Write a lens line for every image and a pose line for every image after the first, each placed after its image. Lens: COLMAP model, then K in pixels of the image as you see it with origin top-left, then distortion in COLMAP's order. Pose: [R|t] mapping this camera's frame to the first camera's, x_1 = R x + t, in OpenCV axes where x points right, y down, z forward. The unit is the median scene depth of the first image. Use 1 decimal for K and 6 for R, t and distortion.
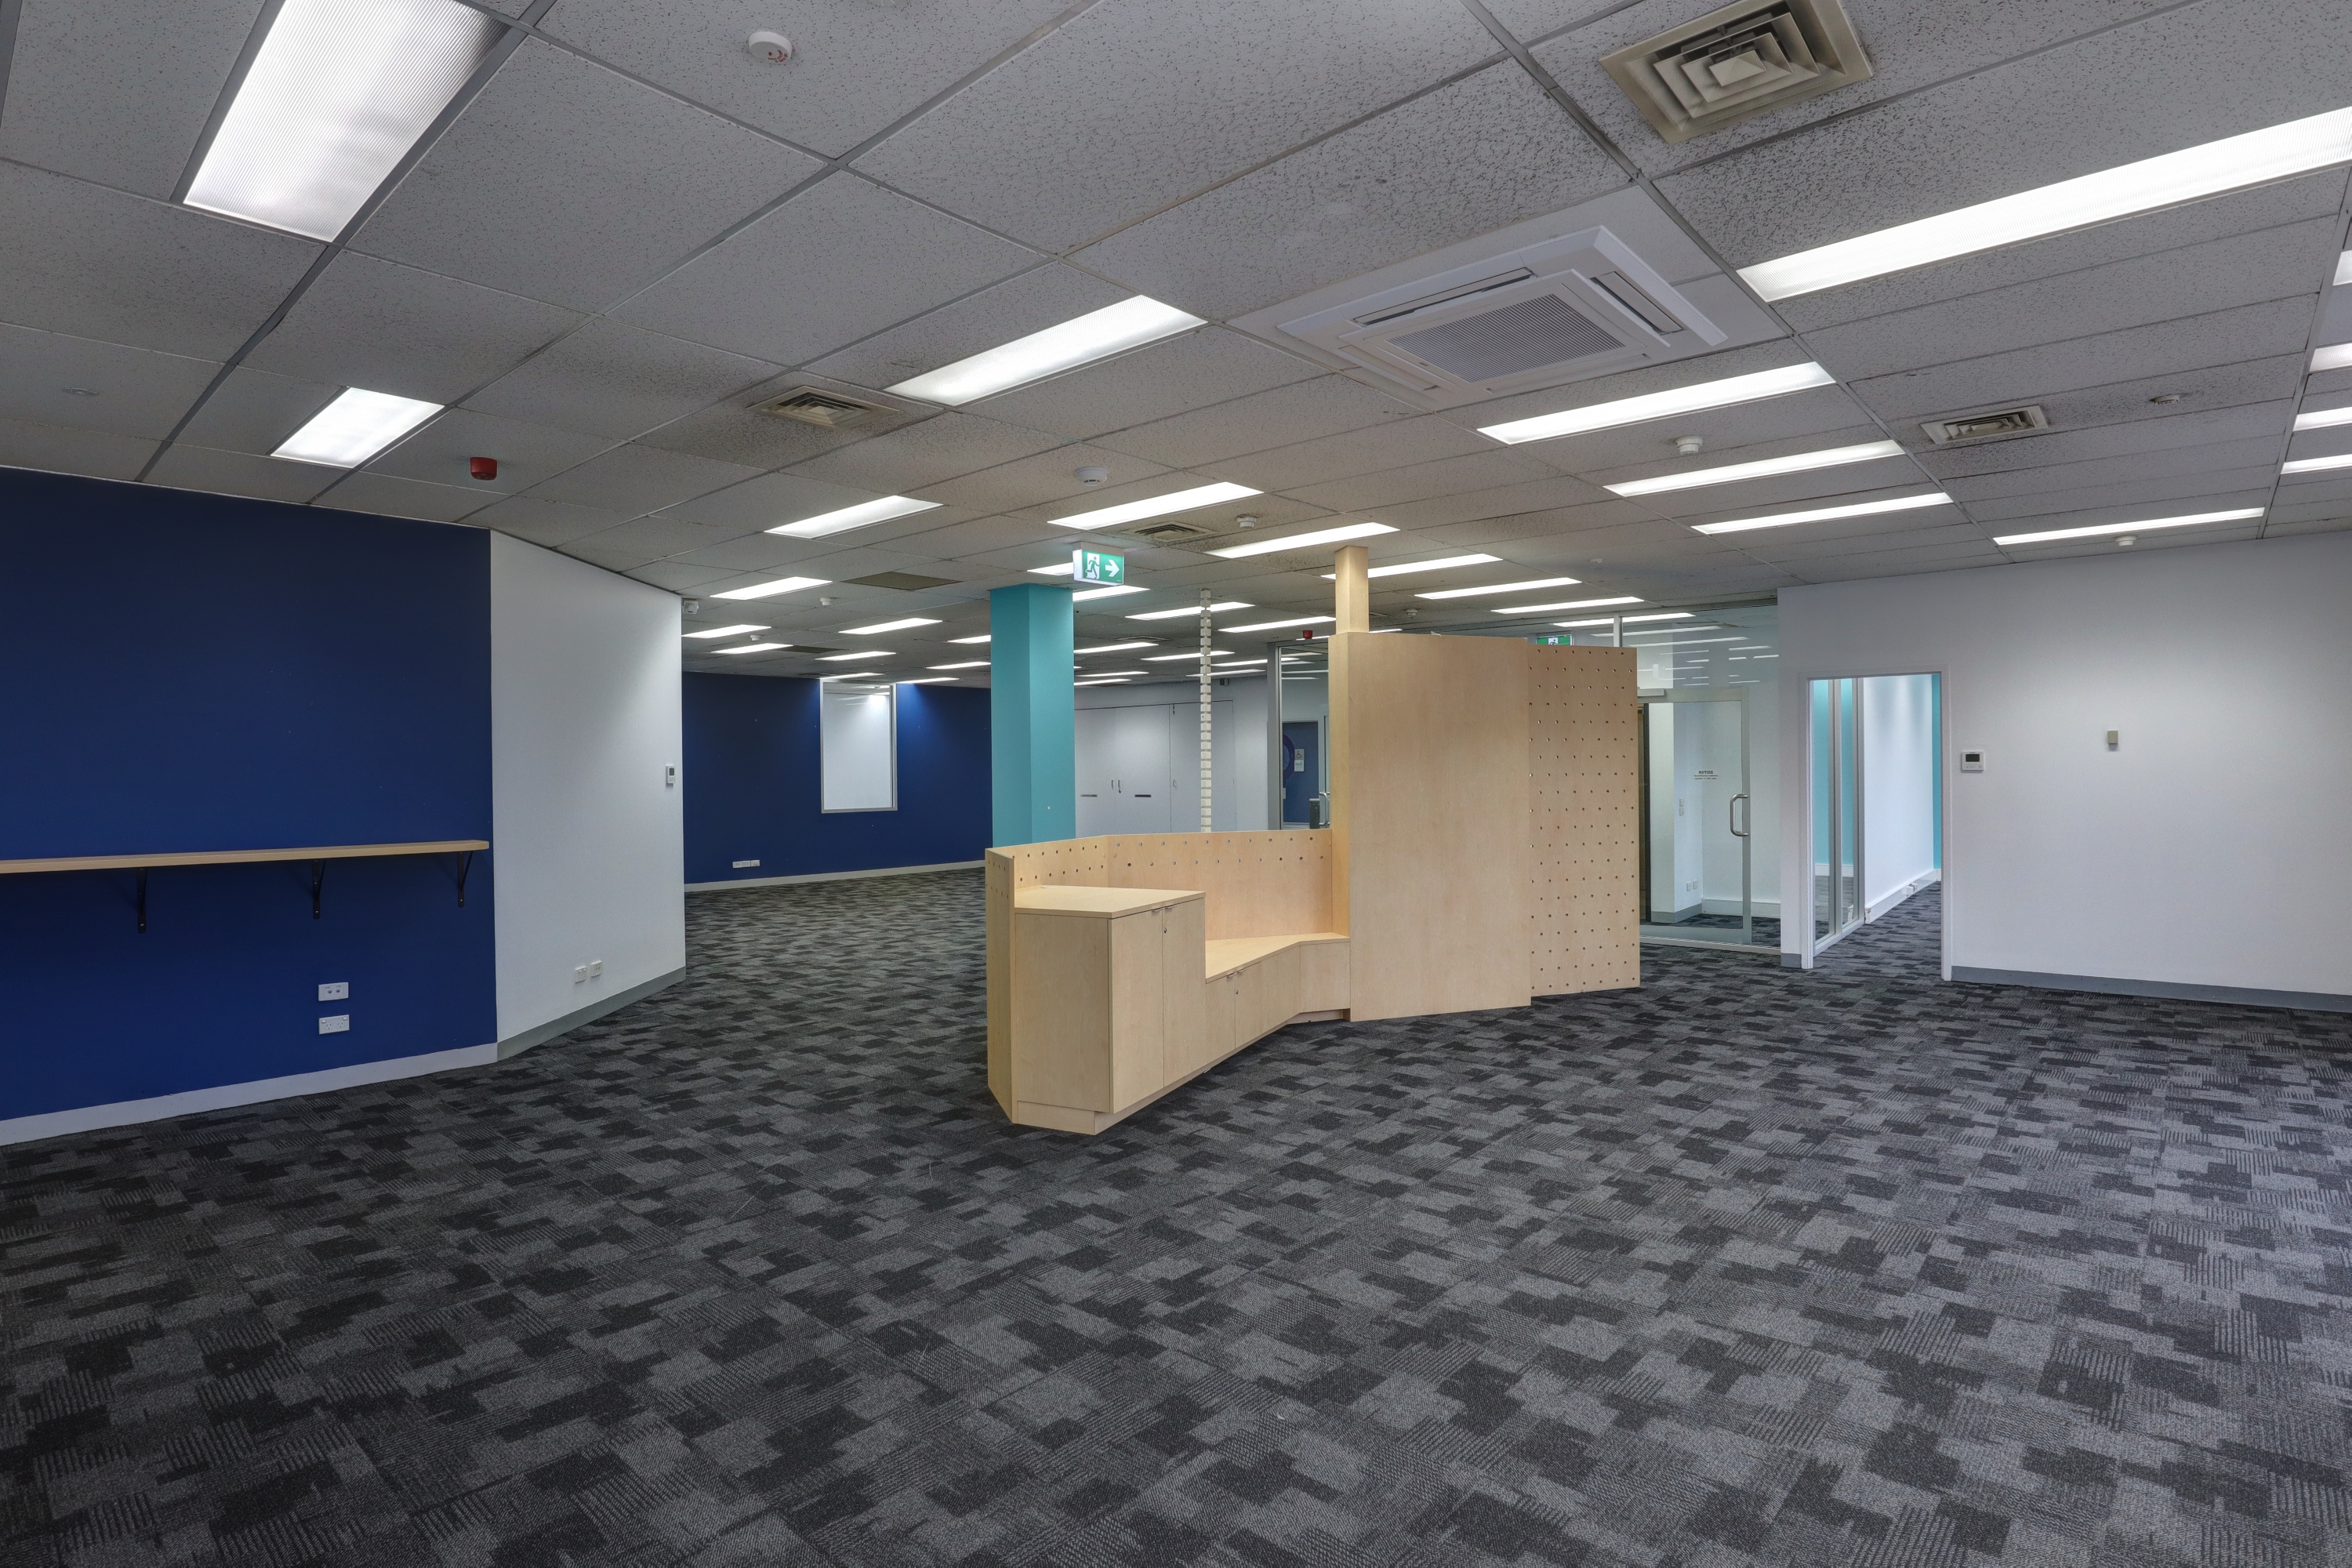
lens RADIAL K [[1178.9, 0, 1186.0], [0, 1178.9, 771.0], [0, 0, 1]] dist [-0.029253, 0.001887]
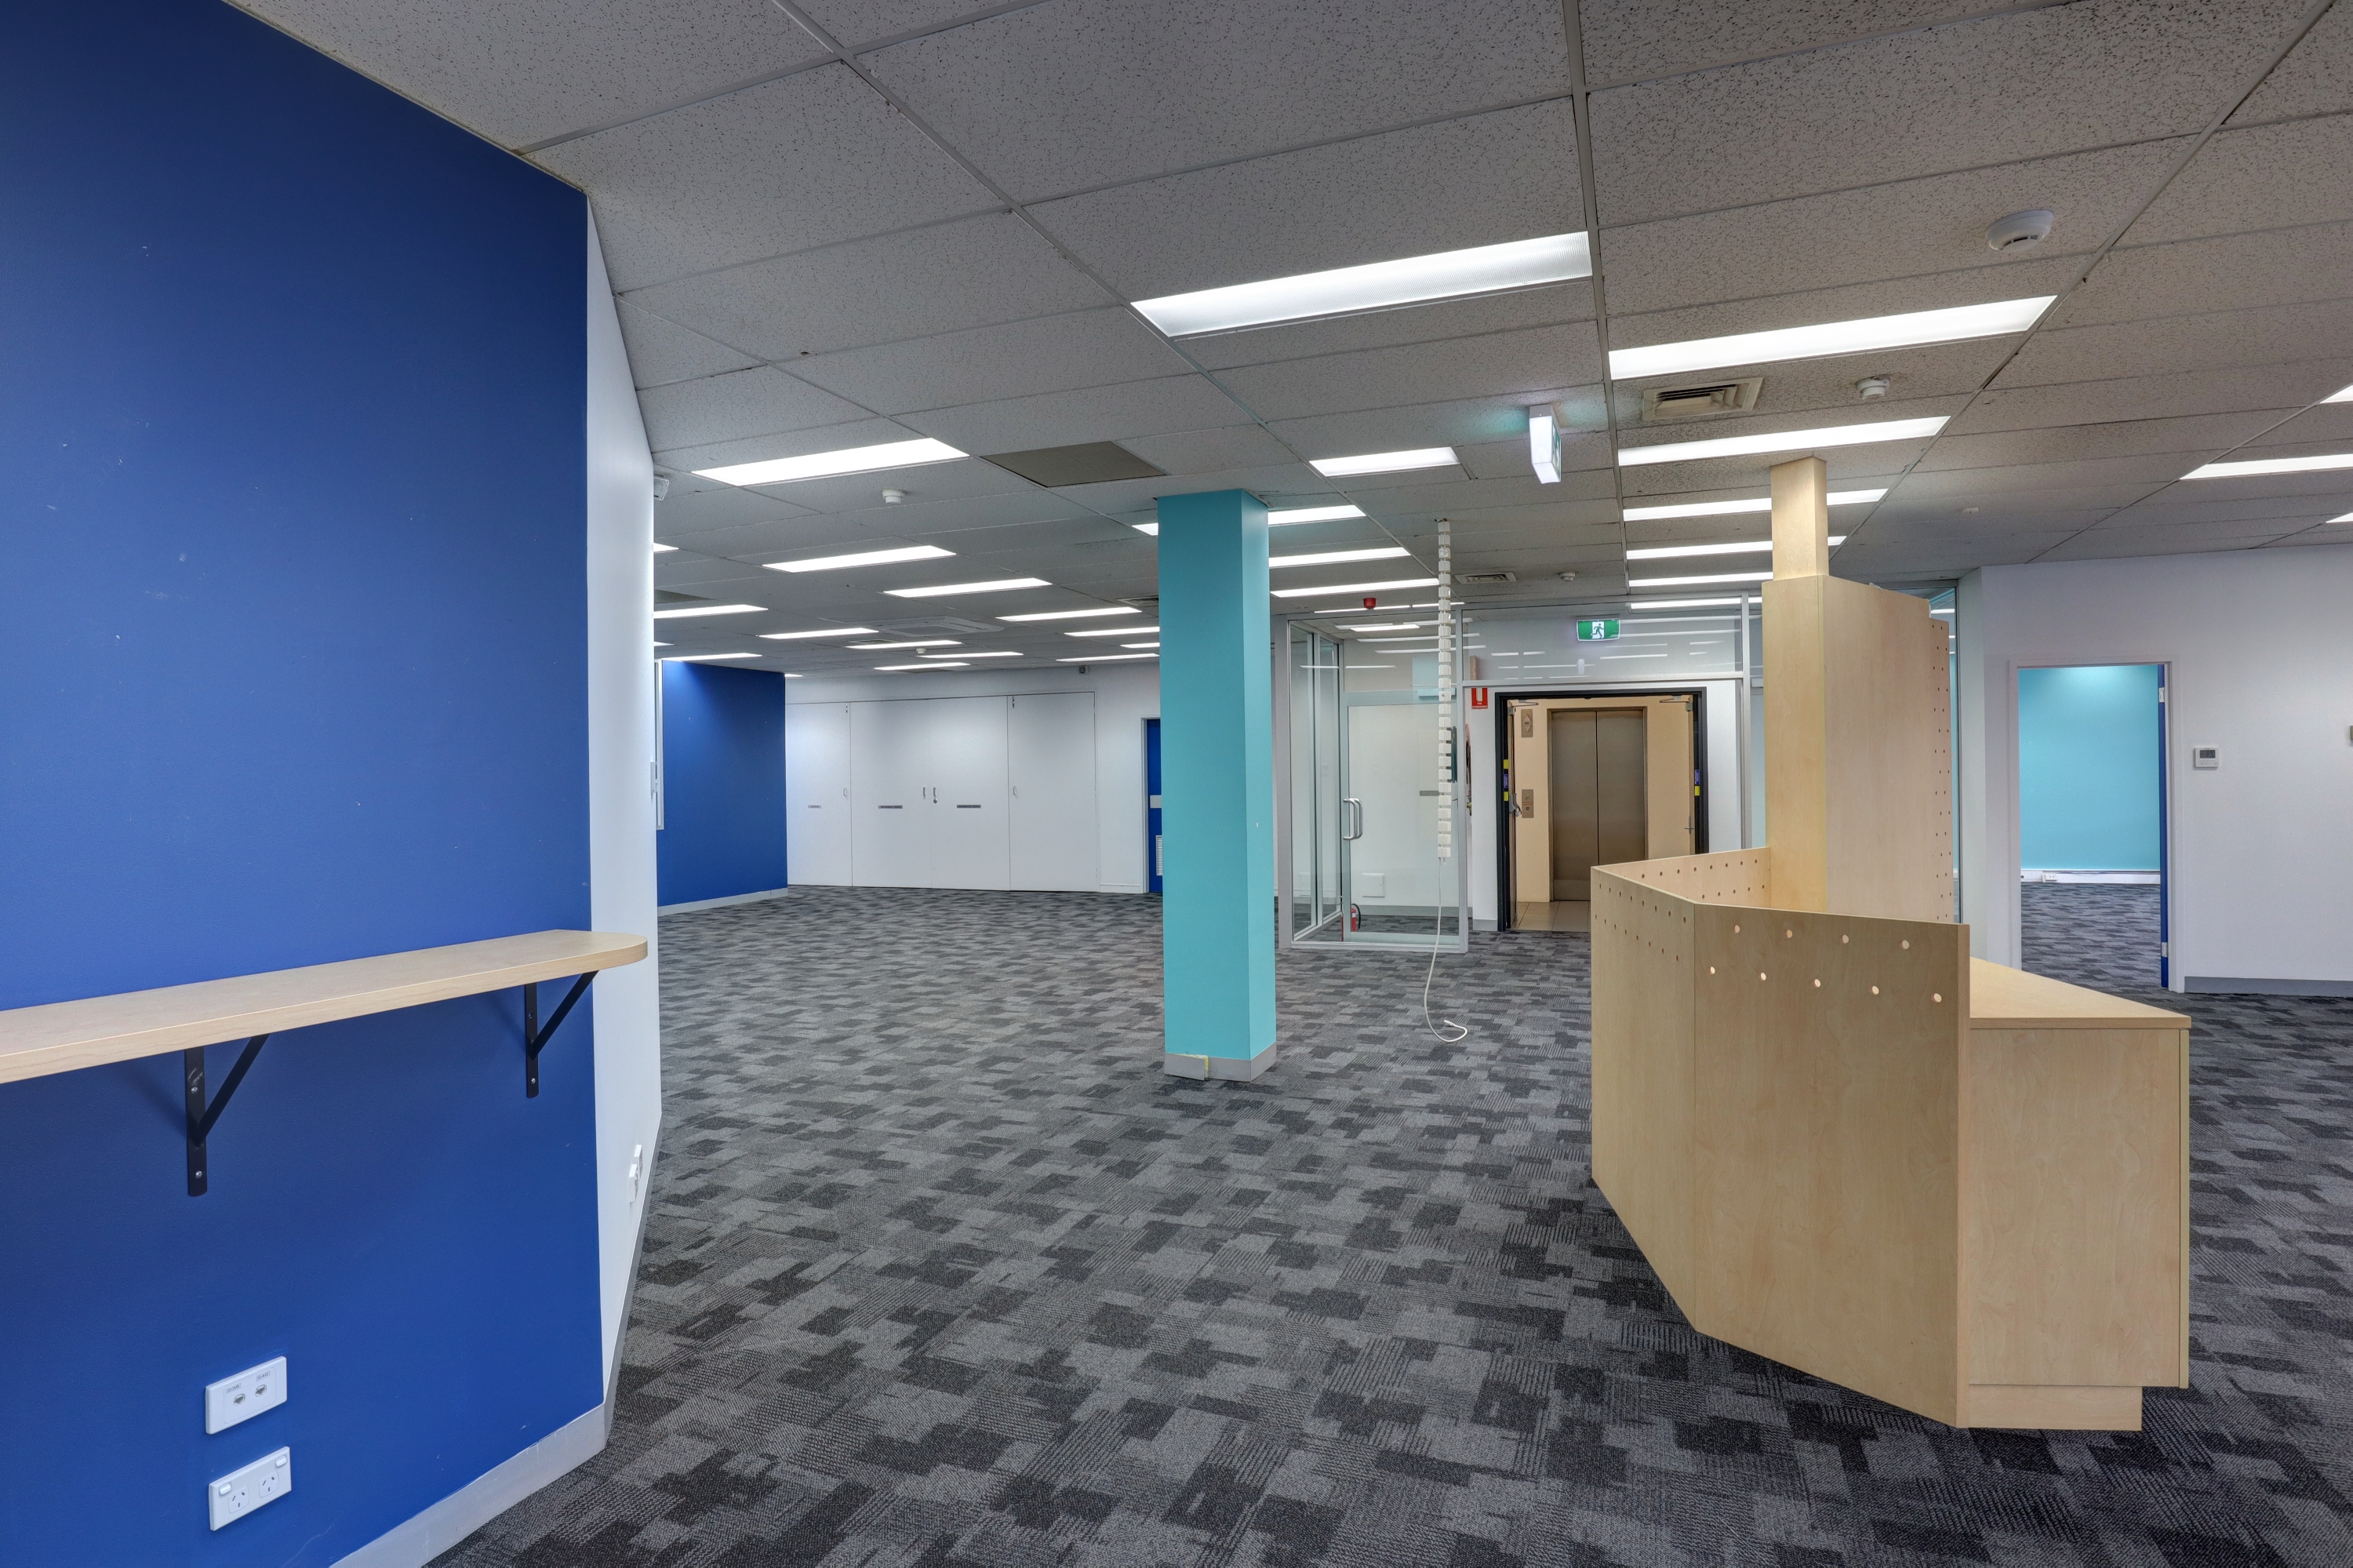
lens RADIAL K [[1182.0, 0, 1198.3], [0, 1182.0, 775.1], [0, 0, 1]] dist [-0.035959, 0.007453]
pose [[0.936378, -0.003288, 0.350979, -0.740572], [0.004202, 0.999989, -0.001843, 0.007257], [-0.350969, 0.003201, 0.936382, 0.724961]]
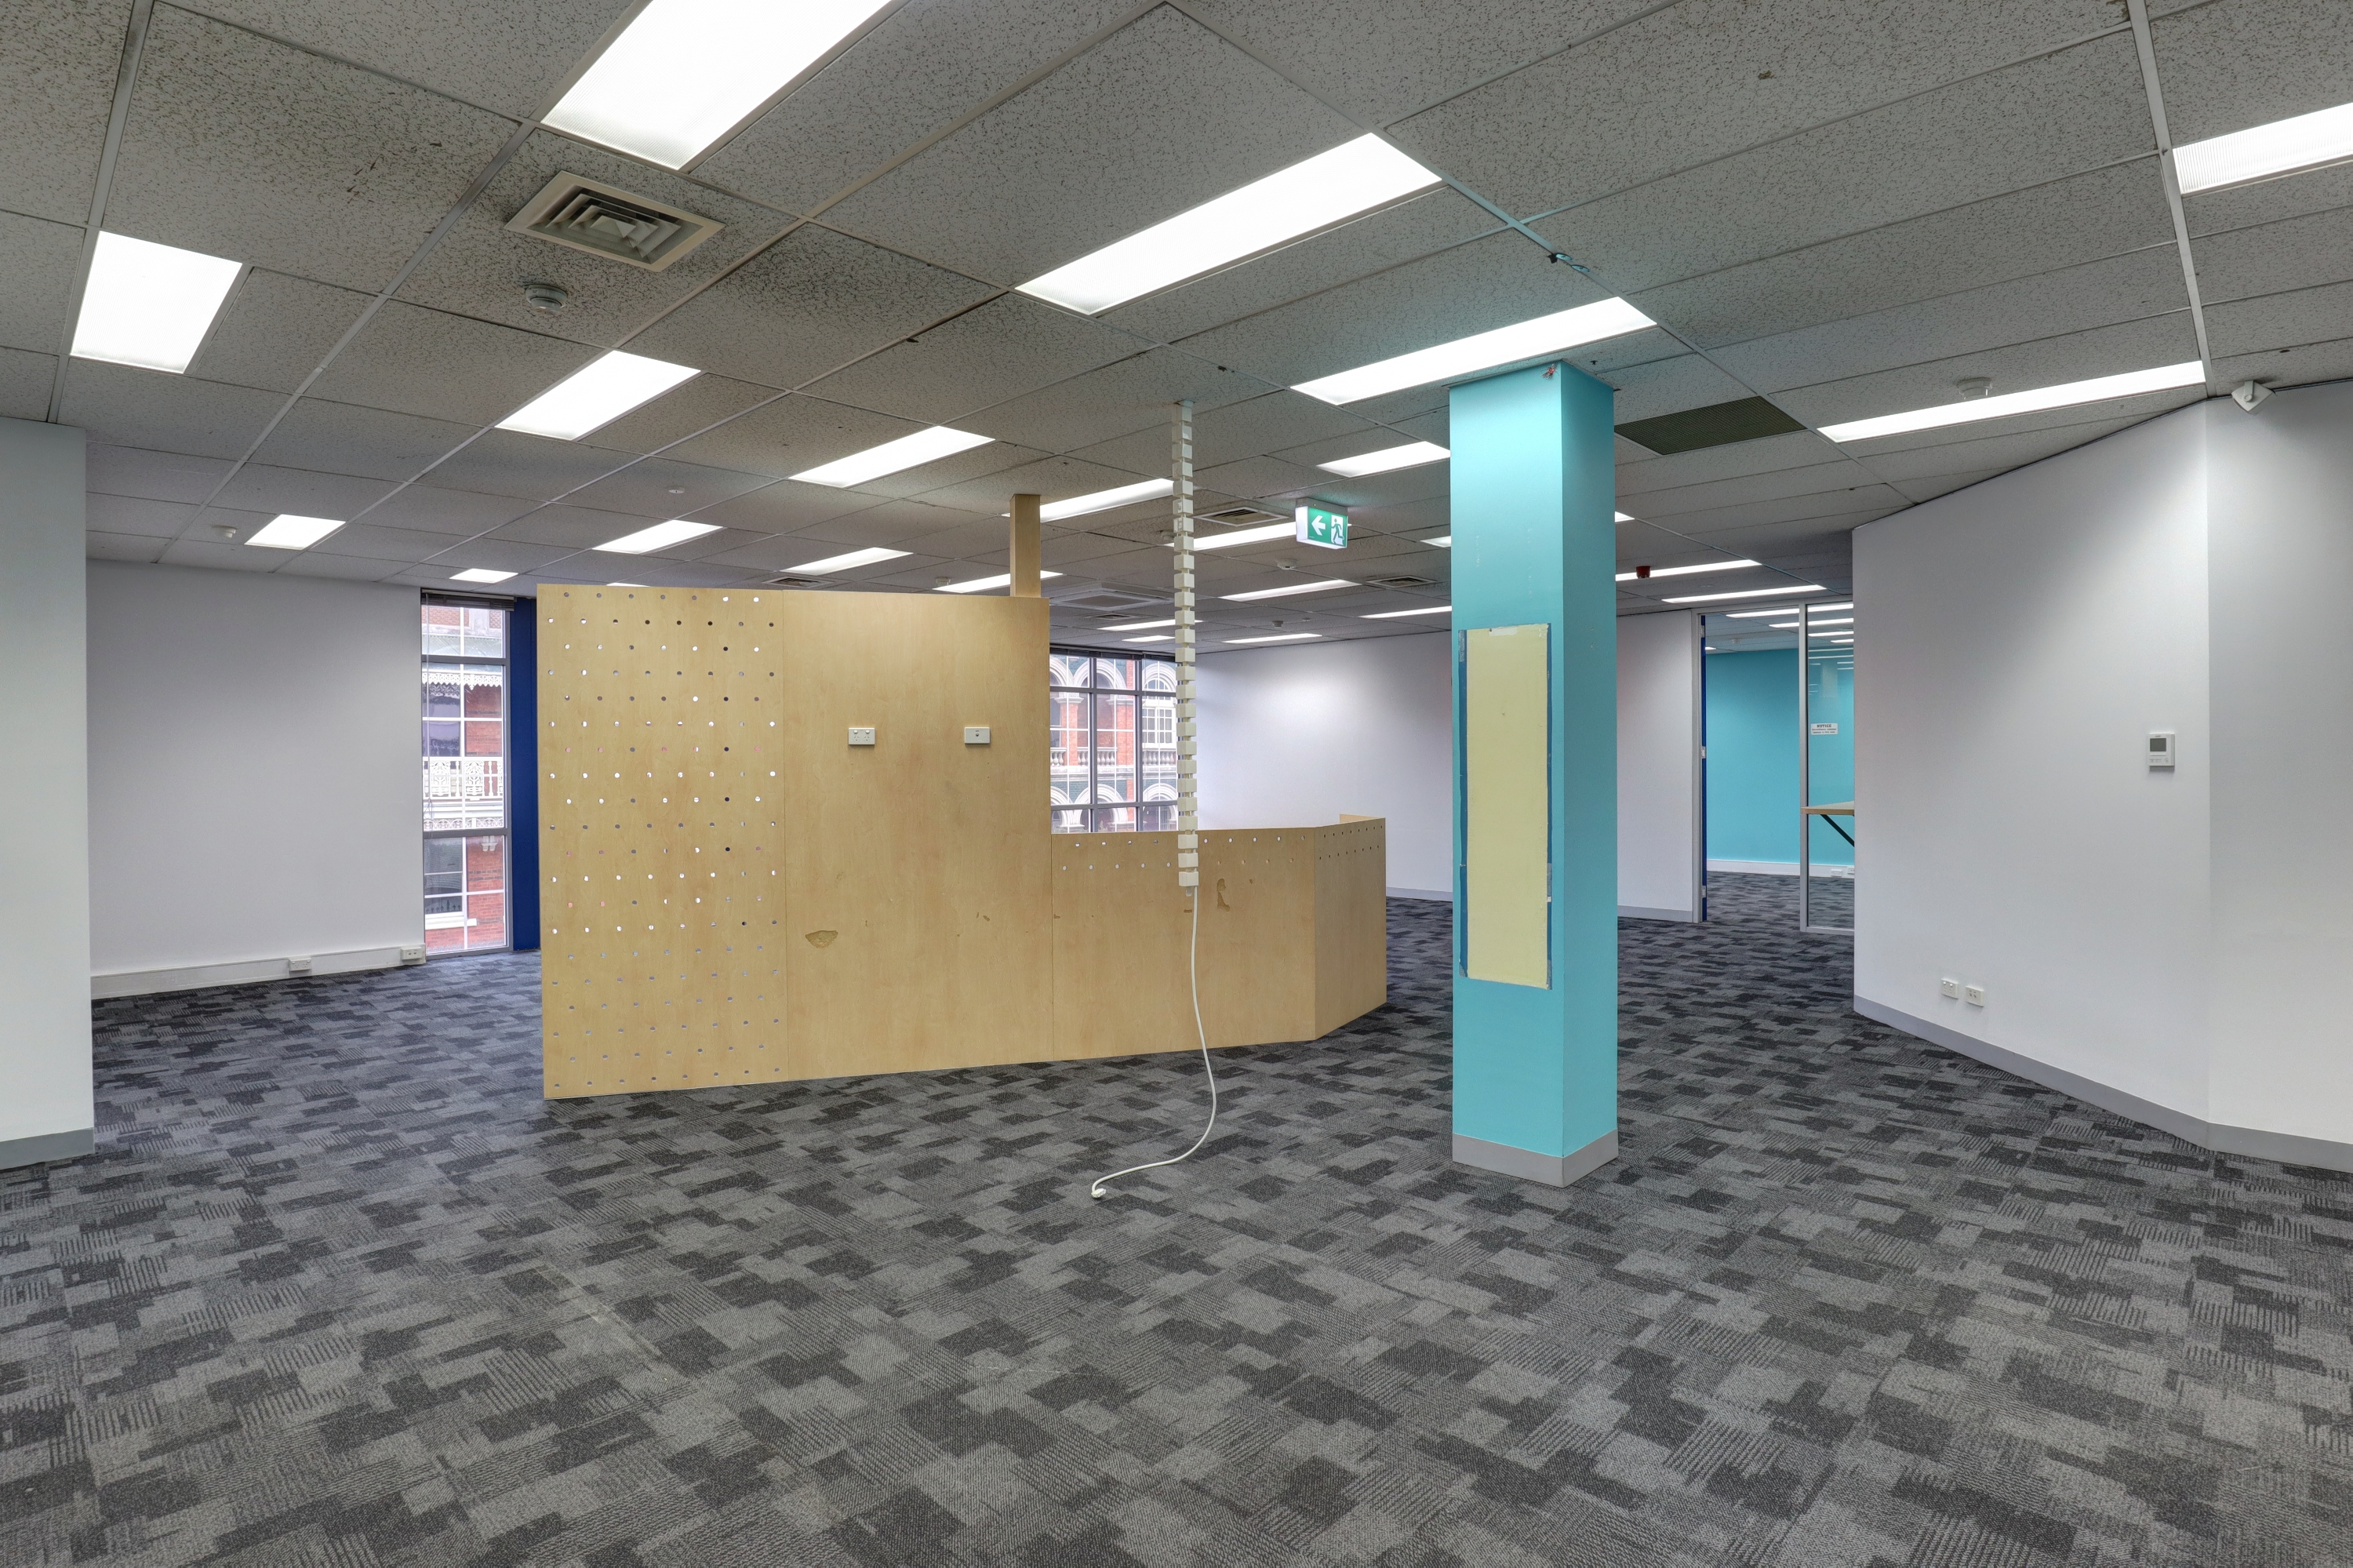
lens RADIAL K [[1182.0, 0, 1198.3], [0, 1182.0, 775.1], [0, 0, 1]] dist [-0.035959, 0.007453]
pose [[-0.999285, 0.018687, 0.032873, -0.004218], [0.019072, 0.999753, 0.011424, 0.000206], [-0.032651, 0.012043, -0.999394, 2.955532]]
